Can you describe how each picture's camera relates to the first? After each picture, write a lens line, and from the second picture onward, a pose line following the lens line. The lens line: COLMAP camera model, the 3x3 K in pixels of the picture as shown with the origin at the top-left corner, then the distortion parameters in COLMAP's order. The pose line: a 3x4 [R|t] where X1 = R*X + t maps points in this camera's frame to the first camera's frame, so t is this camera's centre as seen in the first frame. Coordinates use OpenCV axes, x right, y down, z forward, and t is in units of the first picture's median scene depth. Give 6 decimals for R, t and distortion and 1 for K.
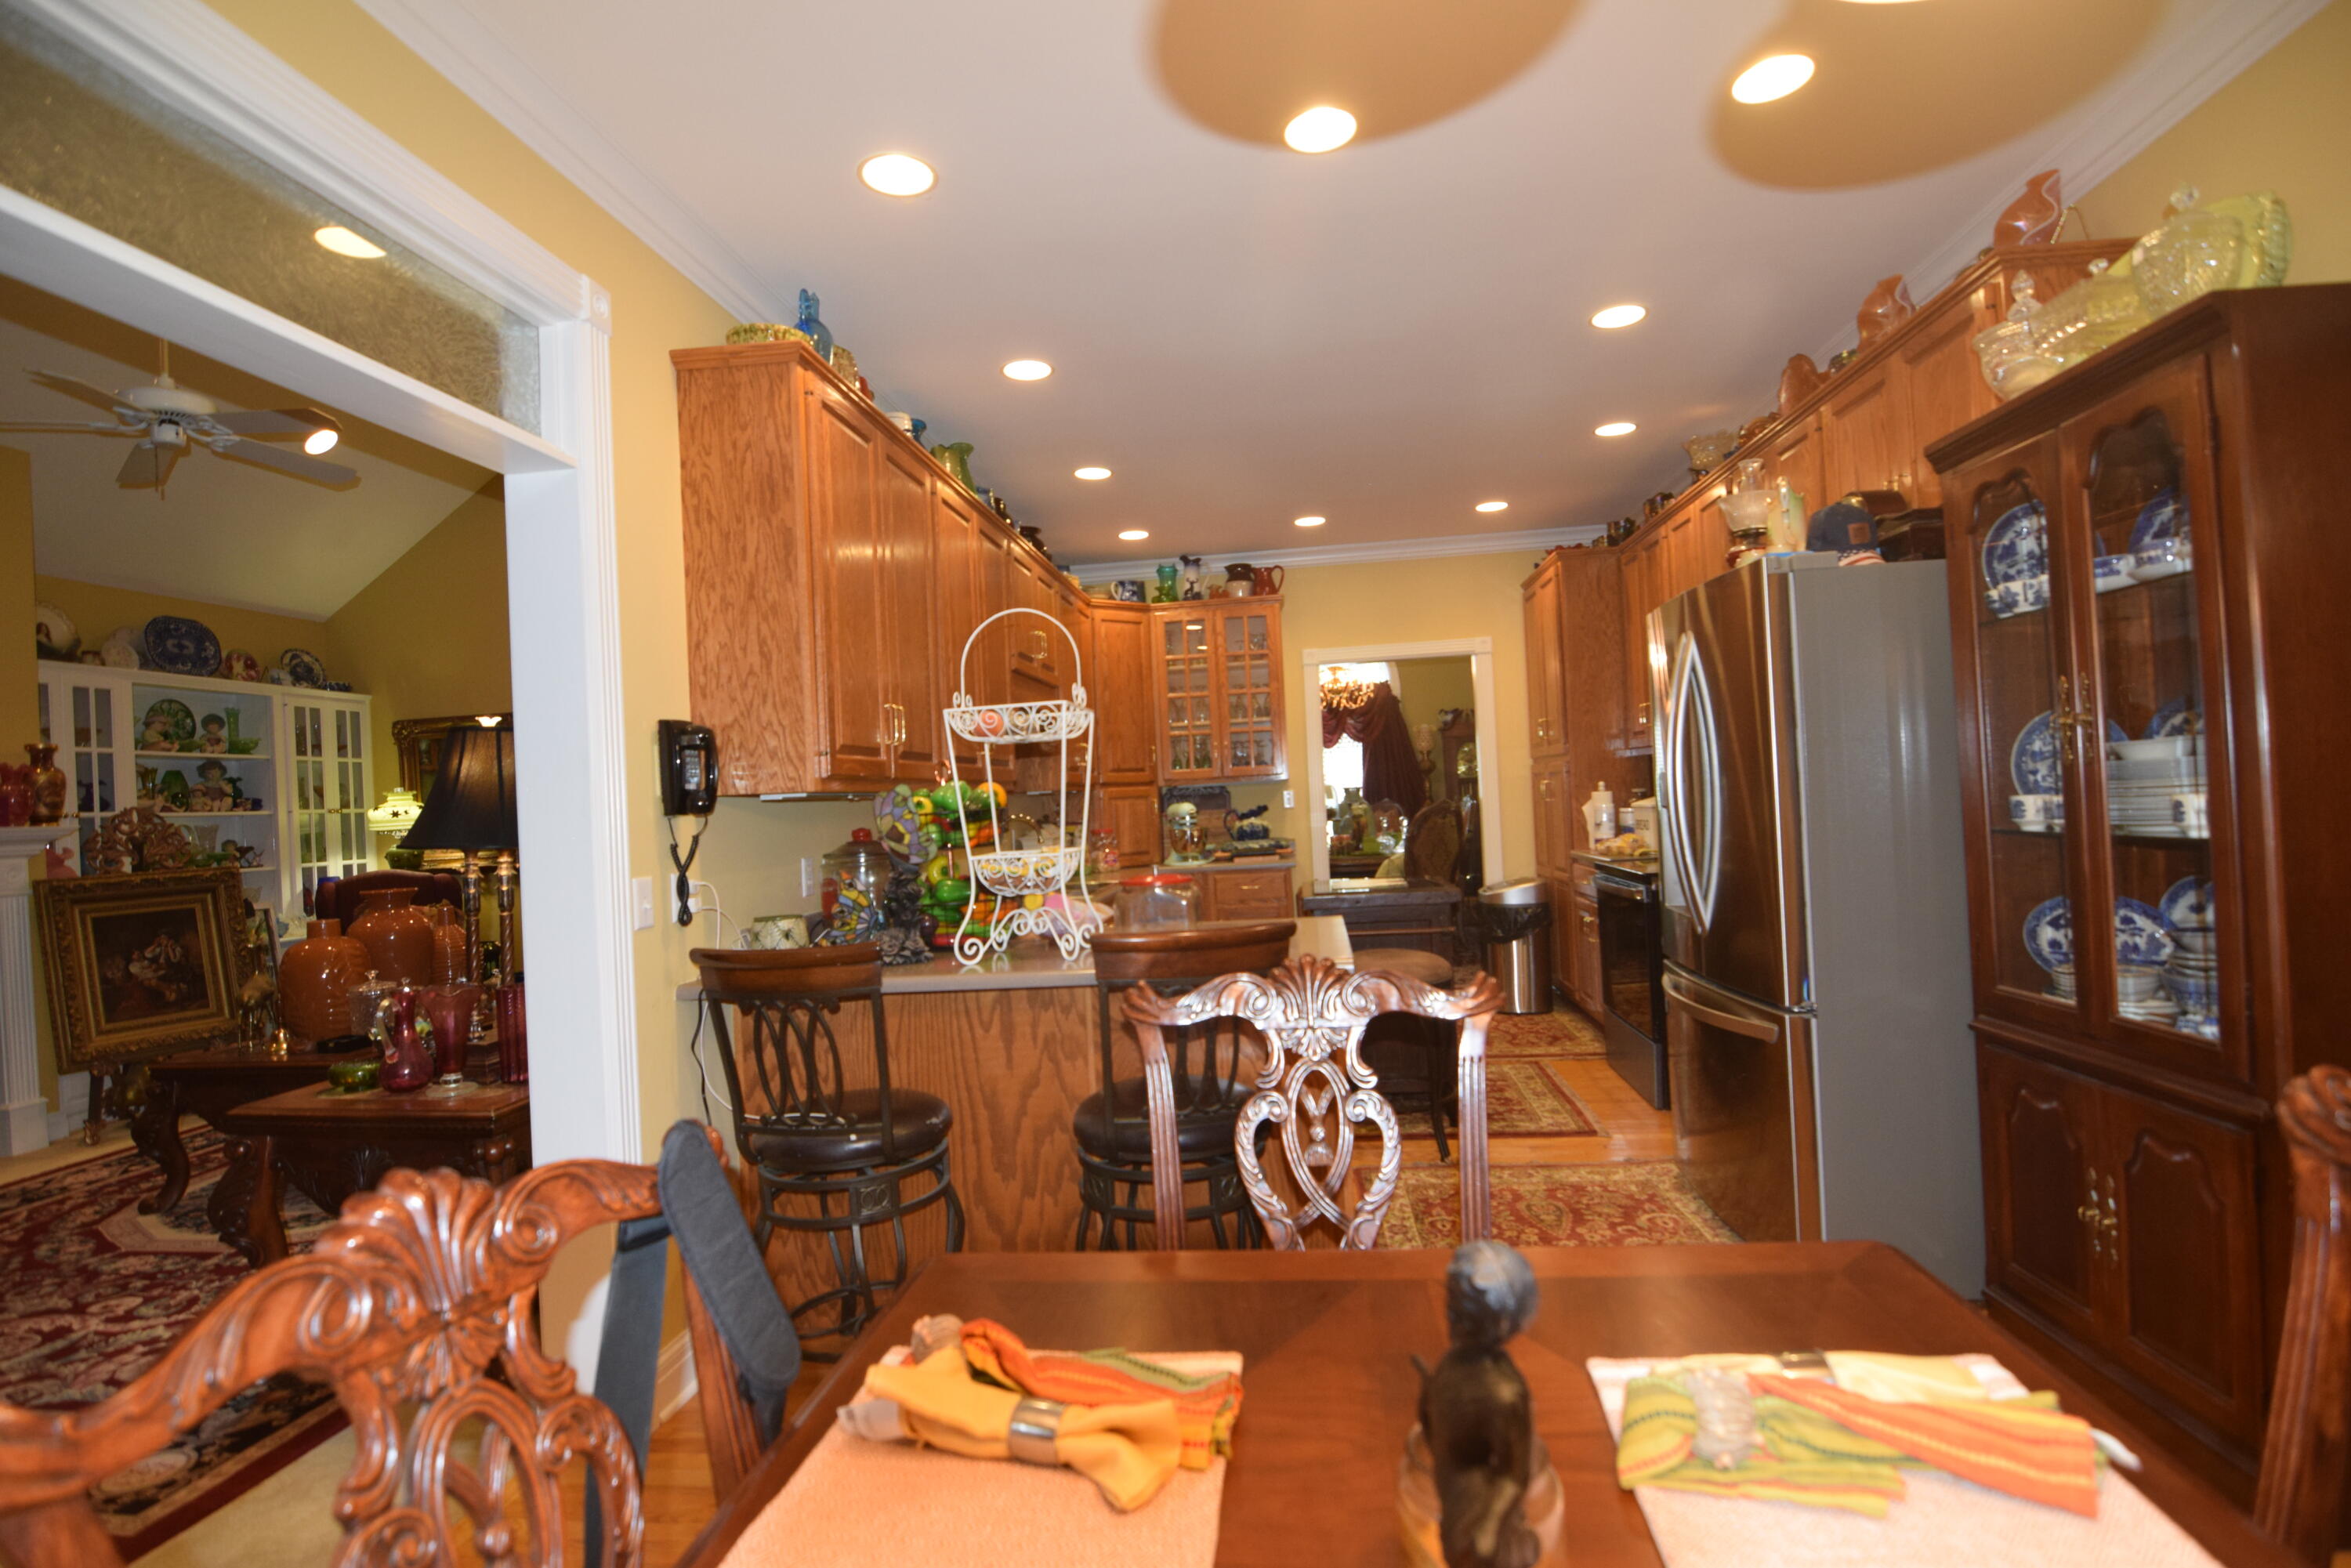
lens RADIAL K [[1135.4, 0, 1188.0], [0, 1135.4, 791.7], [0, 0, 1]] dist [-0.024332, -0.002722]
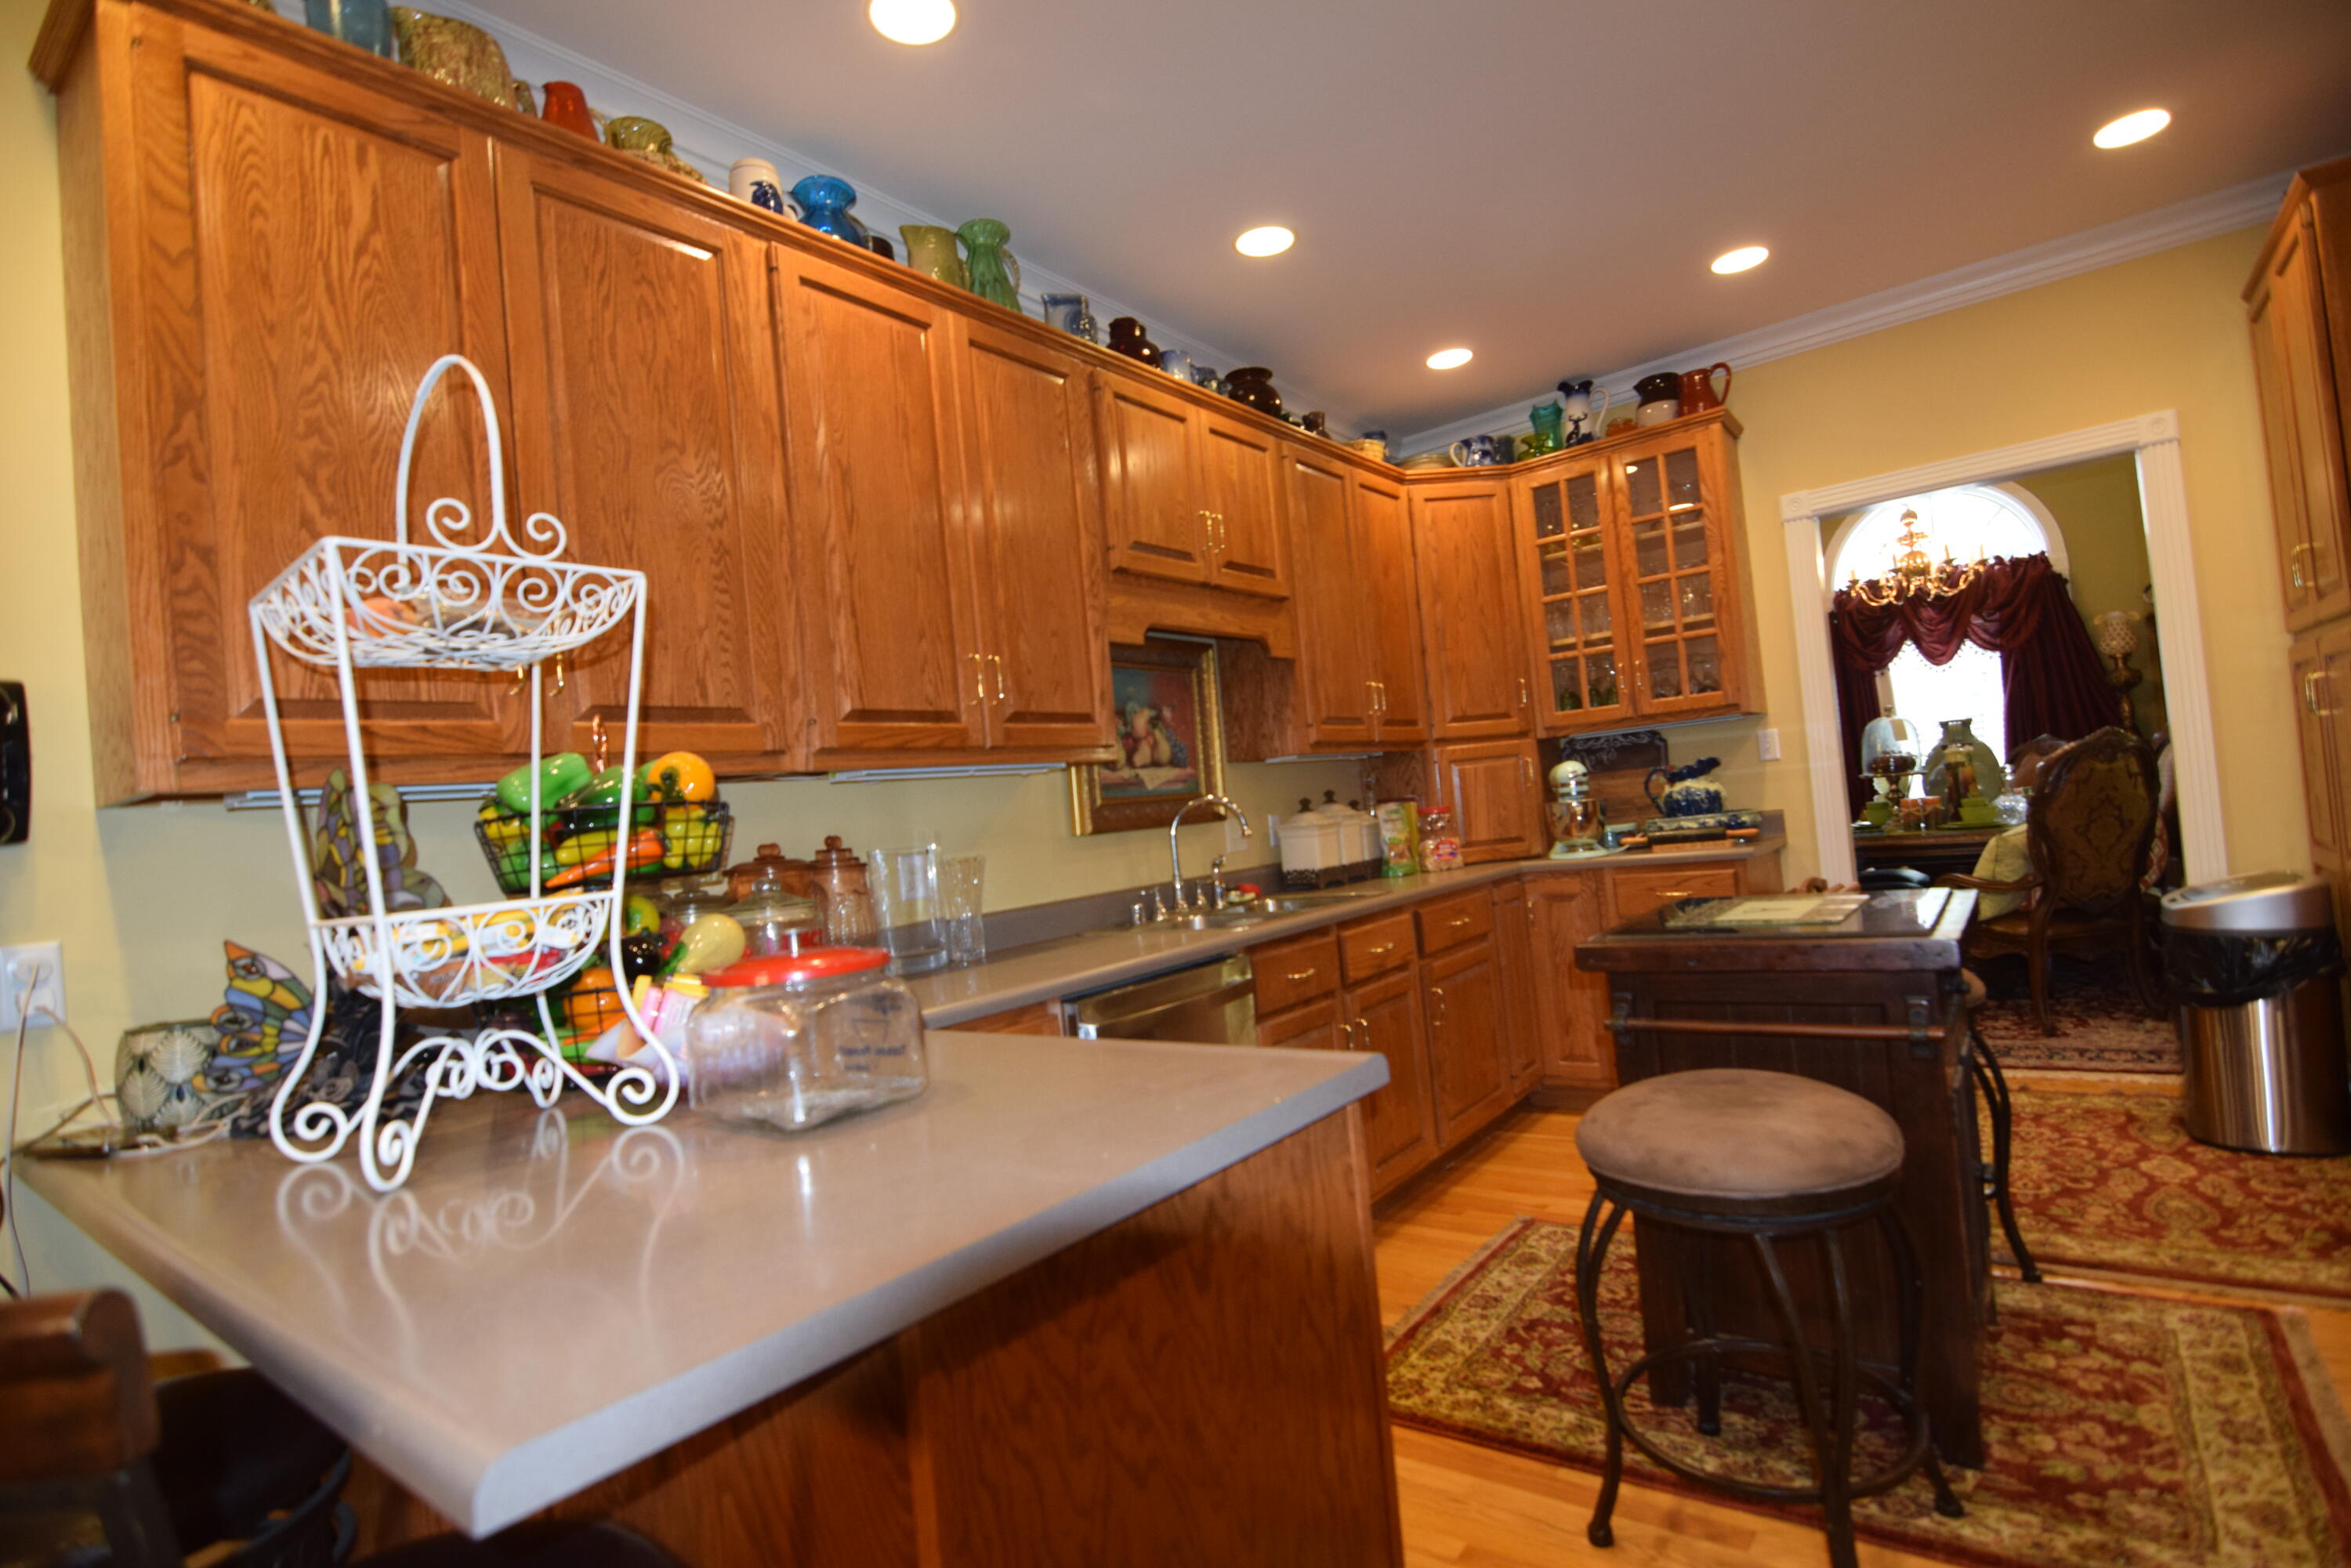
lens RADIAL K [[1135.4, 0, 1178.1], [0, 1135.4, 794.9], [0, 0, 1]] dist [-0.024332, -0.002722]
pose [[0.851649, -0.042154, -0.522414, 0.139548], [0.056907, 0.998305, 0.012218, 0.008132], [0.521013, -0.040134, 0.852604, 0.330705]]
